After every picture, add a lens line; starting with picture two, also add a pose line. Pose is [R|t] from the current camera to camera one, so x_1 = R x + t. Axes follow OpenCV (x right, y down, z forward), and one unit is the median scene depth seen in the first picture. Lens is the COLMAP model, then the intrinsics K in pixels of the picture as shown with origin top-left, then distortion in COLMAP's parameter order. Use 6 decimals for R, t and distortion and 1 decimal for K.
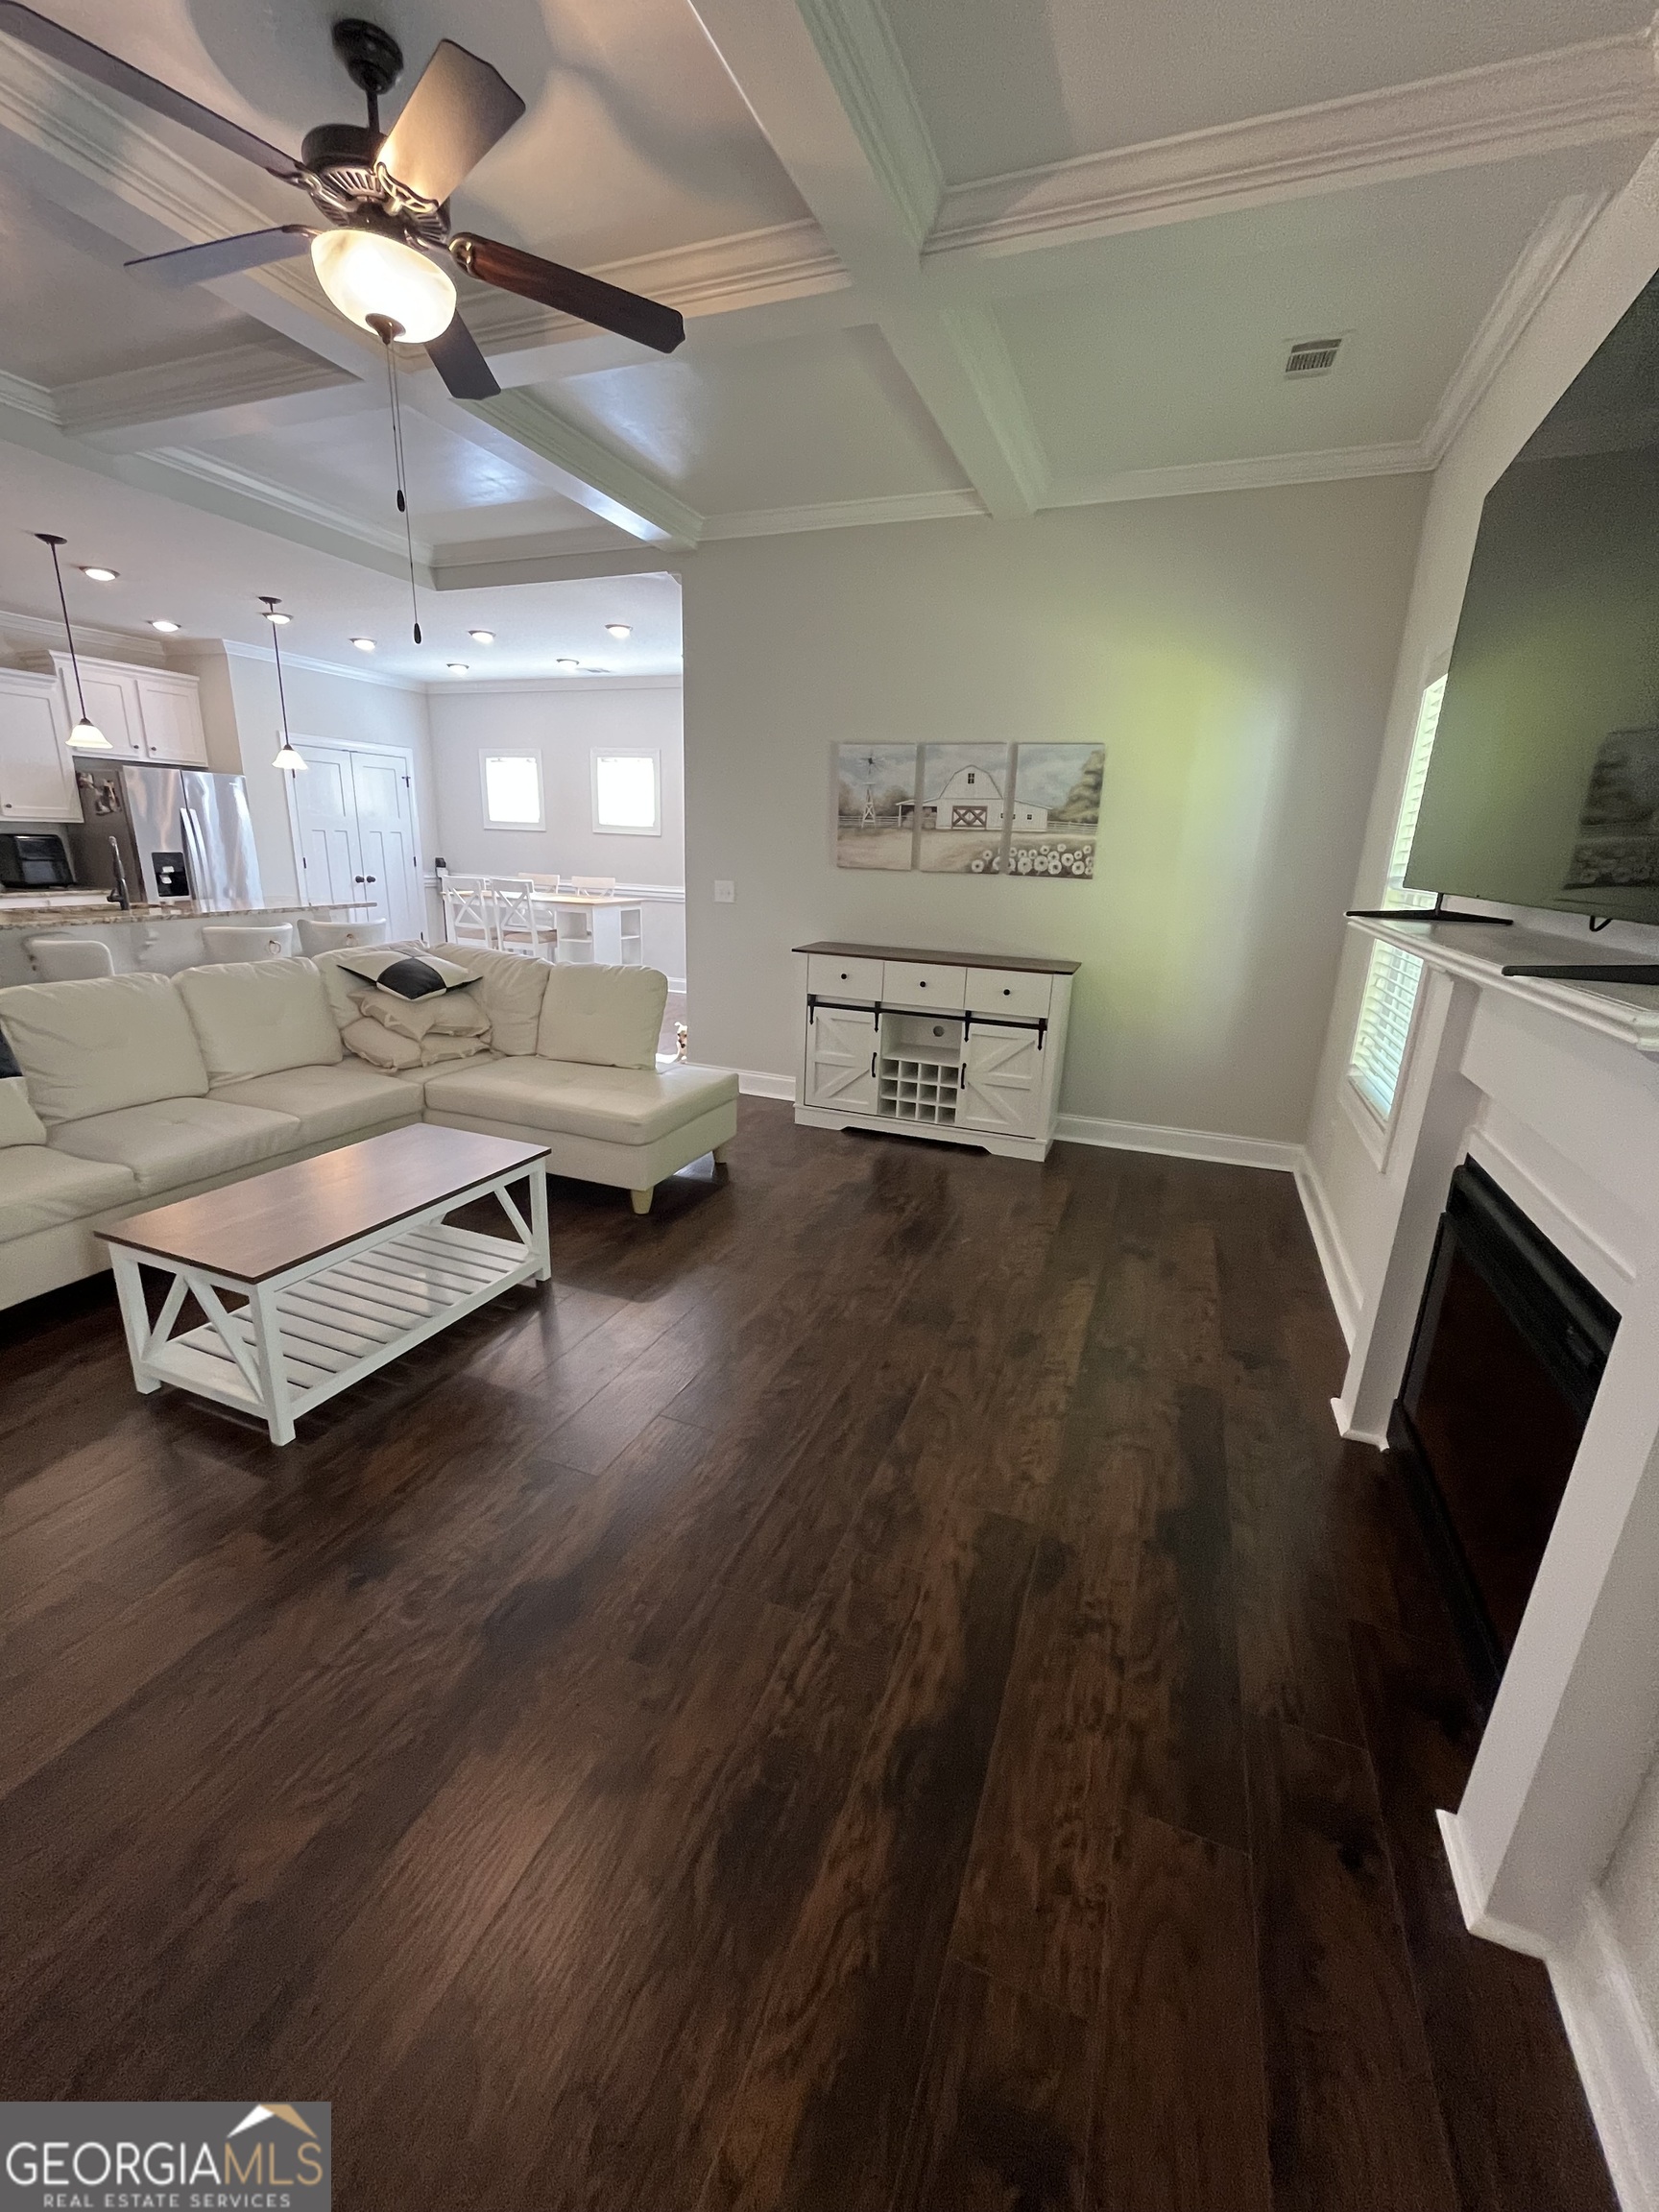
lens RADIAL K [[889.1, 0, 833.8], [0, 889.1, 1108.3], [0, 0, 1]] dist [-0.000424, -0.002459]
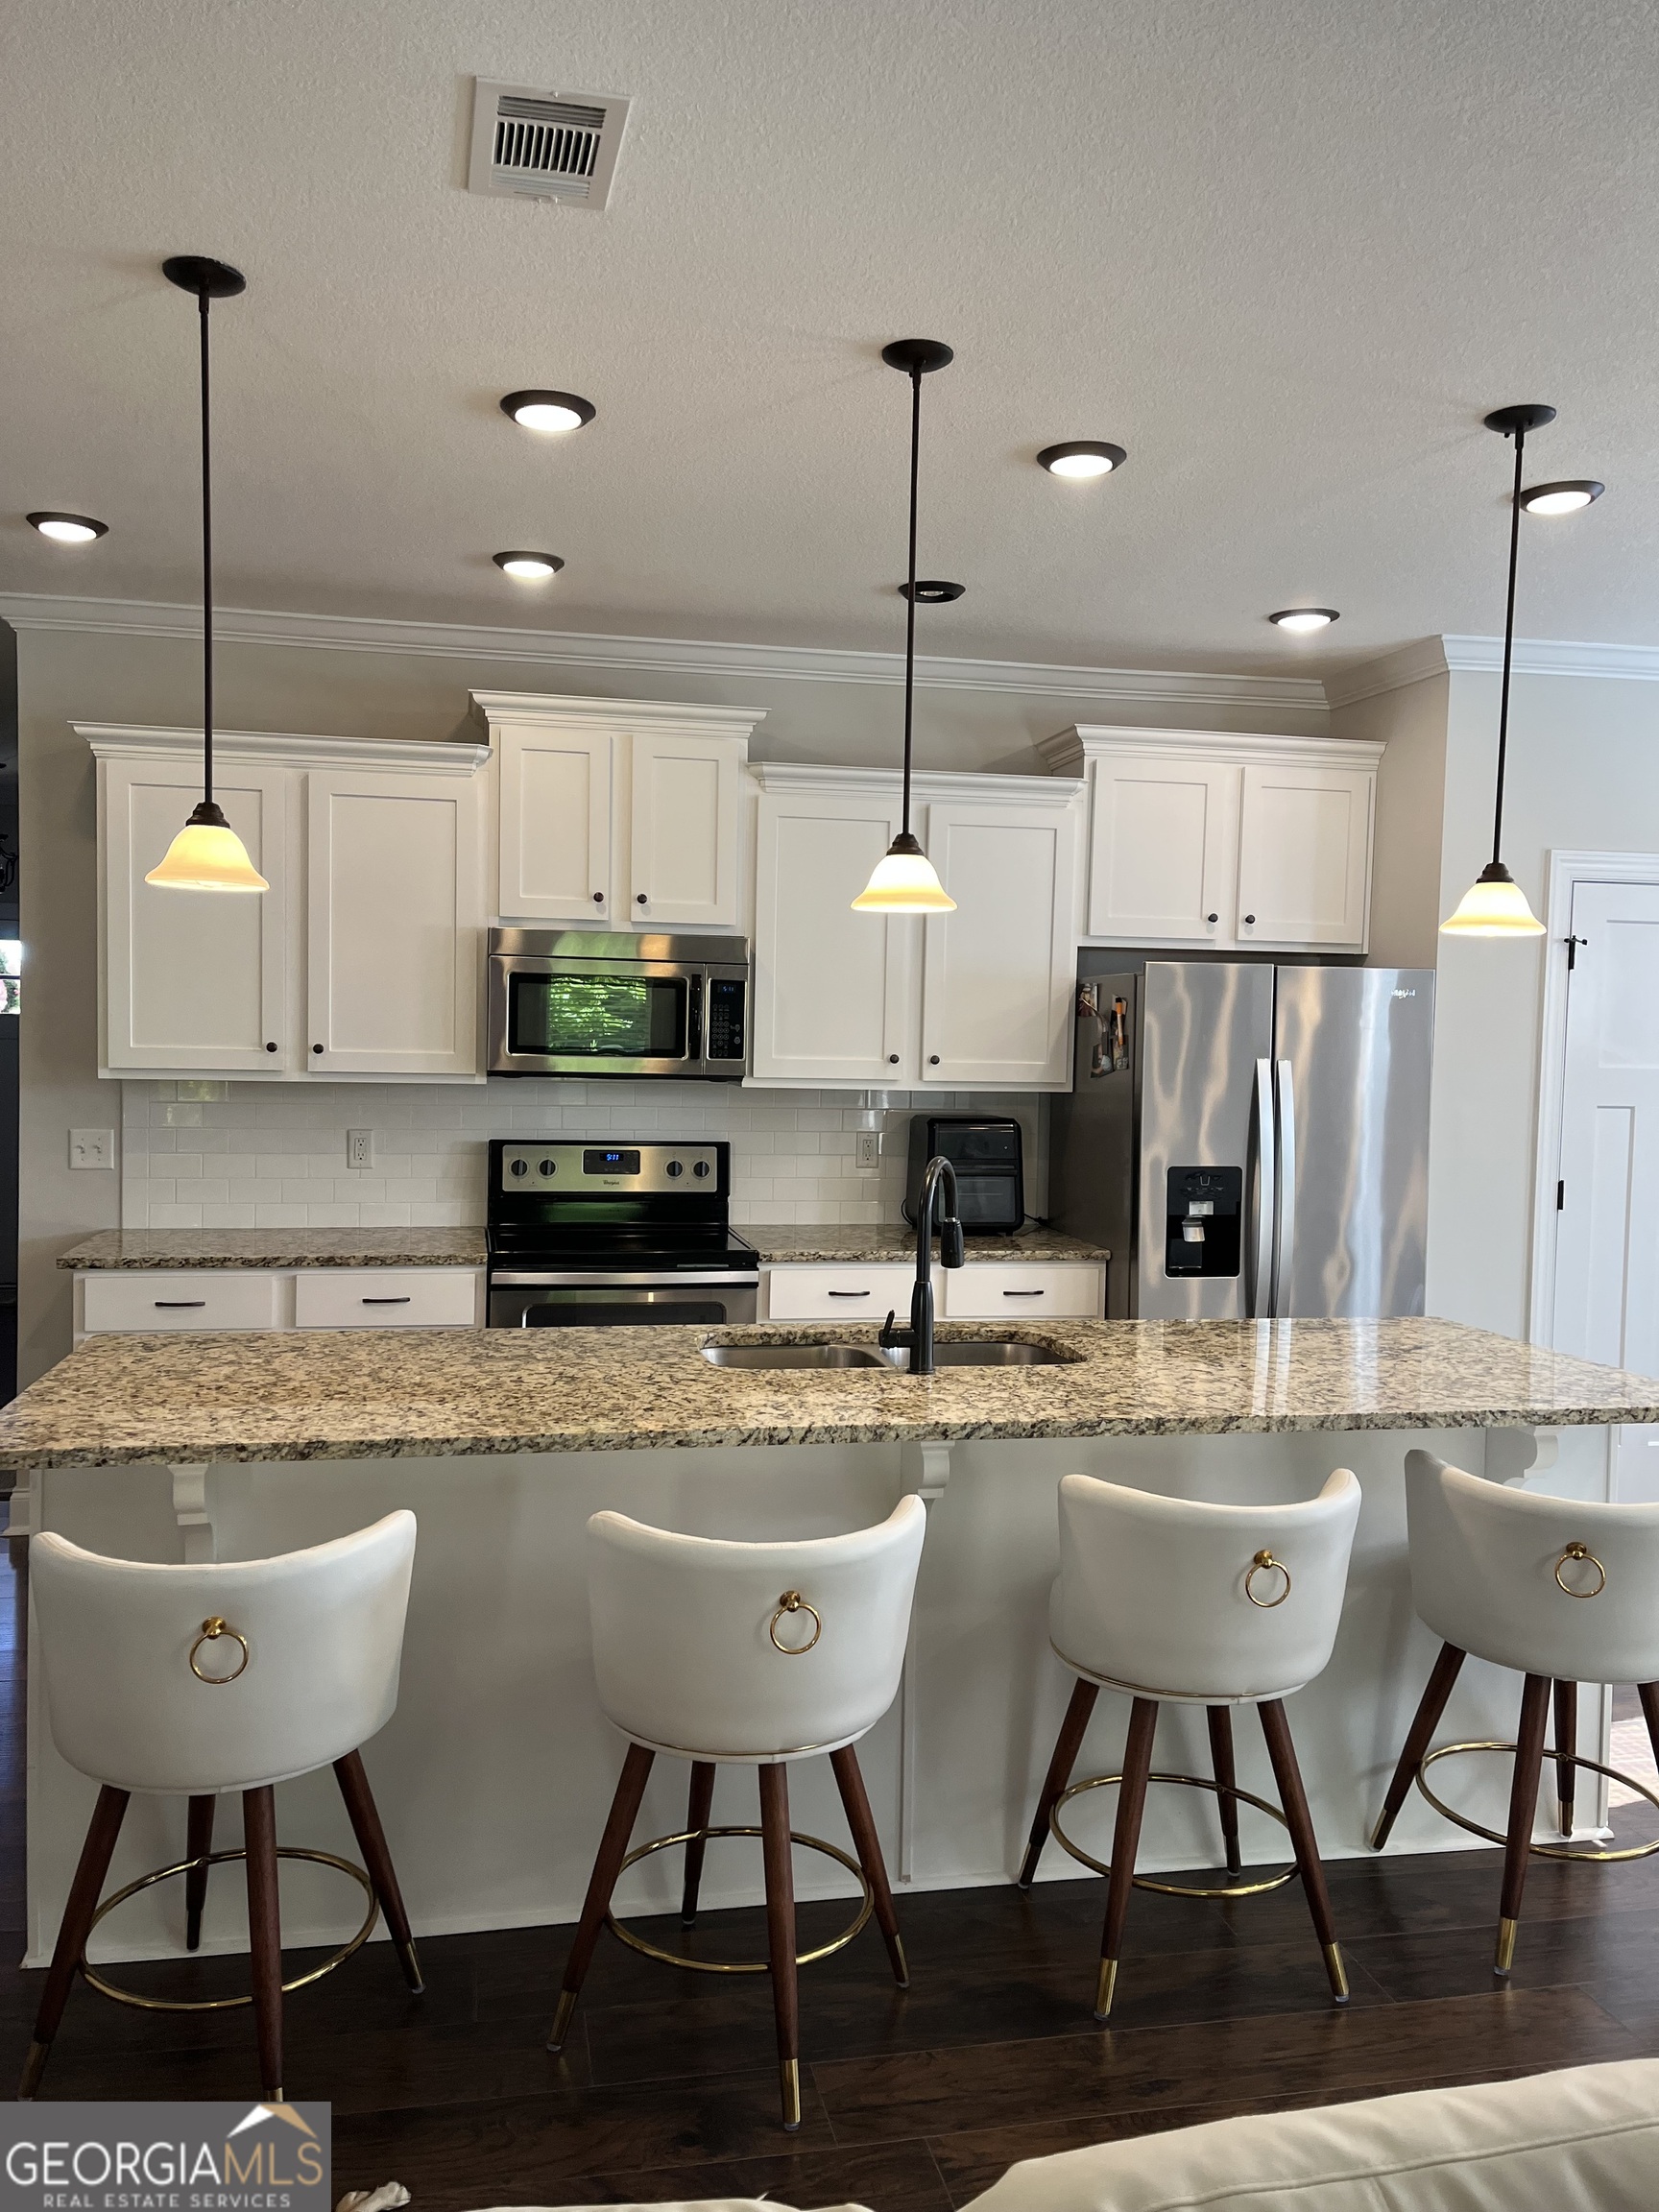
lens RADIAL K [[1674.2, 0, 824.3], [0, 1674.2, 1105.5], [0, 0, 1]] dist [0.051709, -0.042187]
pose [[0.548127, 0.015095, -0.836259, -0.320800], [-0.240896, 0.960319, -0.140561, -0.241610], [0.800953, 0.278497, 0.530013, 0.663295]]
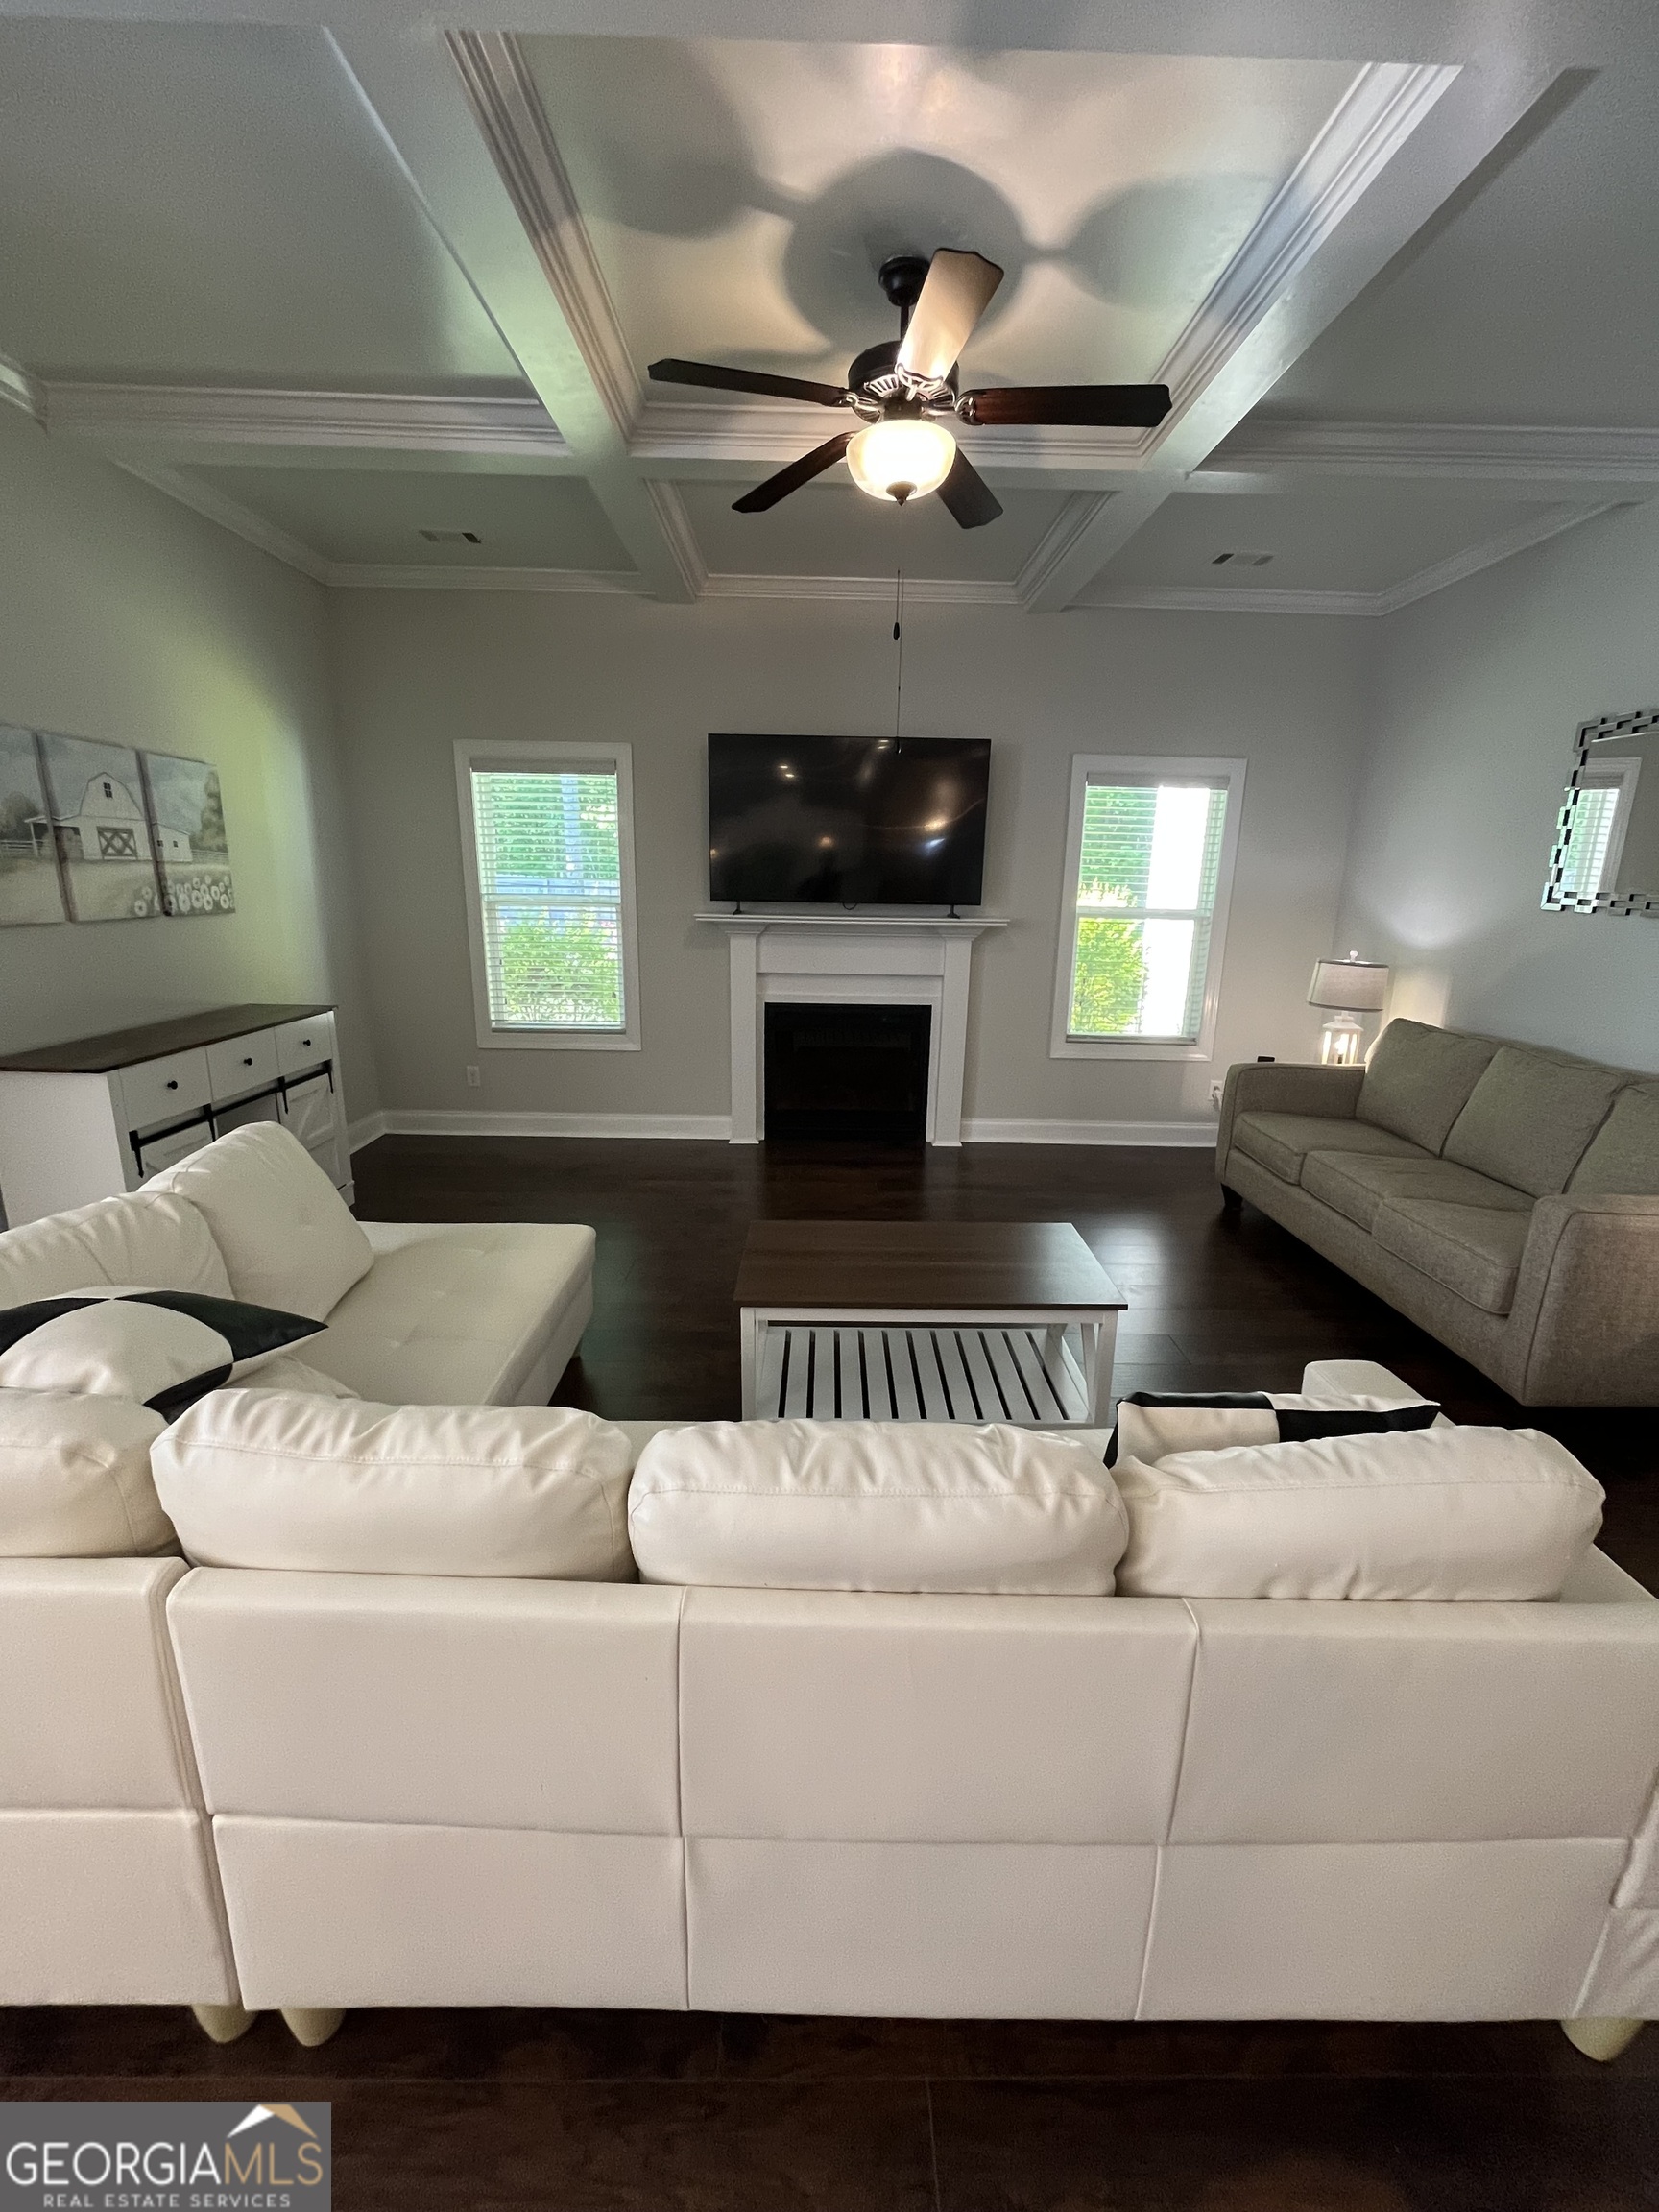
lens RADIAL K [[889.1, 0, 833.1], [0, 889.1, 1107.4], [0, 0, 1]] dist [-0.000424, -0.002459]
pose [[-0.376726, -0.272347, 0.885384, -0.733634], [0.229702, 0.898485, 0.374114, -0.255840], [-0.897393, 0.344313, -0.275924, 0.708547]]
